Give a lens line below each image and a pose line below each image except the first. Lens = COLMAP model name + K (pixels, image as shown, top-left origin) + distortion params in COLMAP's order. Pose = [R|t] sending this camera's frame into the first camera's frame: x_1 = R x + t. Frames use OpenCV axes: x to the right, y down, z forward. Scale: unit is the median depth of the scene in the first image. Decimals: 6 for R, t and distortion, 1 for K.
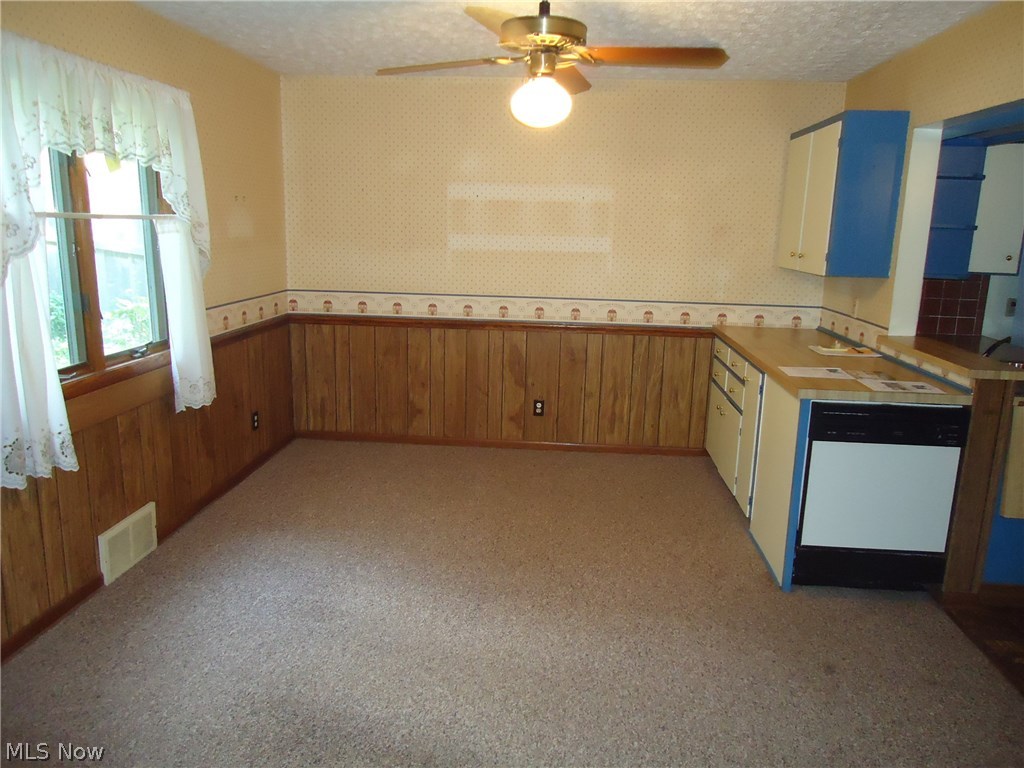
lens RADIAL K [[750.9, 0, 512.0], [0, 750.9, 384.0], [0, 0, 1]] dist [-0.004811, -0.000154]
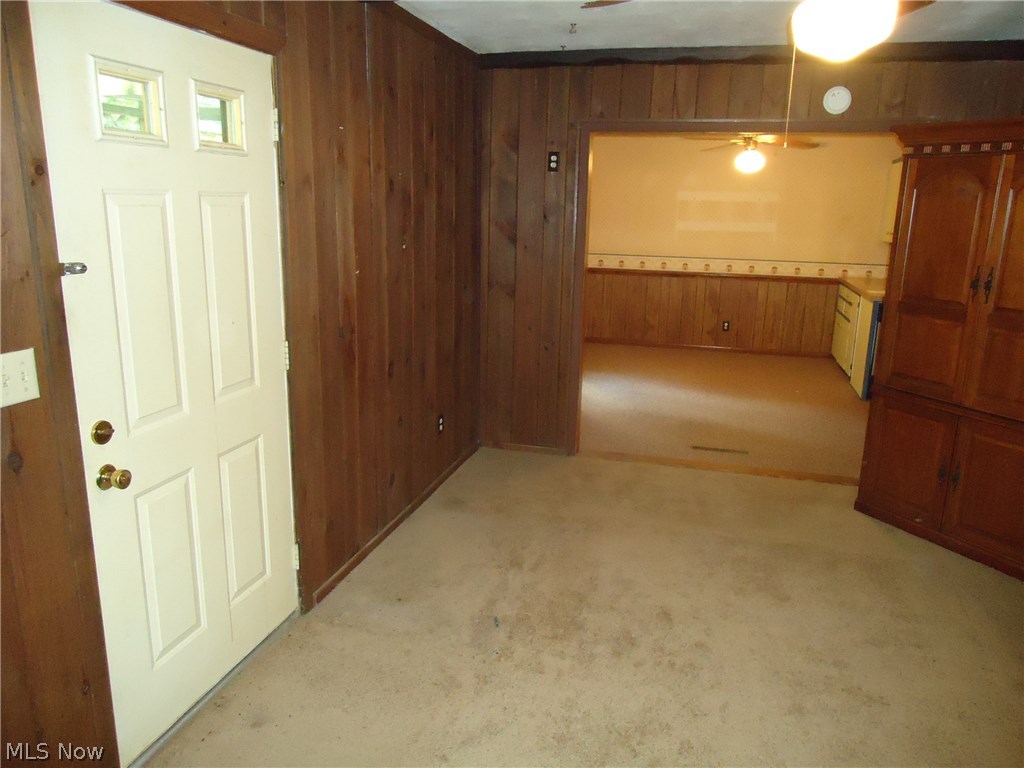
lens RADIAL K [[750.9, 0, 512.0], [0, 750.9, 384.0], [0, 0, 1]] dist [-0.004811, -0.000154]
pose [[0.982353, 0.039528, -0.182810, -0.122349], [-0.036037, 0.999100, 0.022378, 0.142296], [0.183530, -0.015395, 0.982894, -0.731827]]
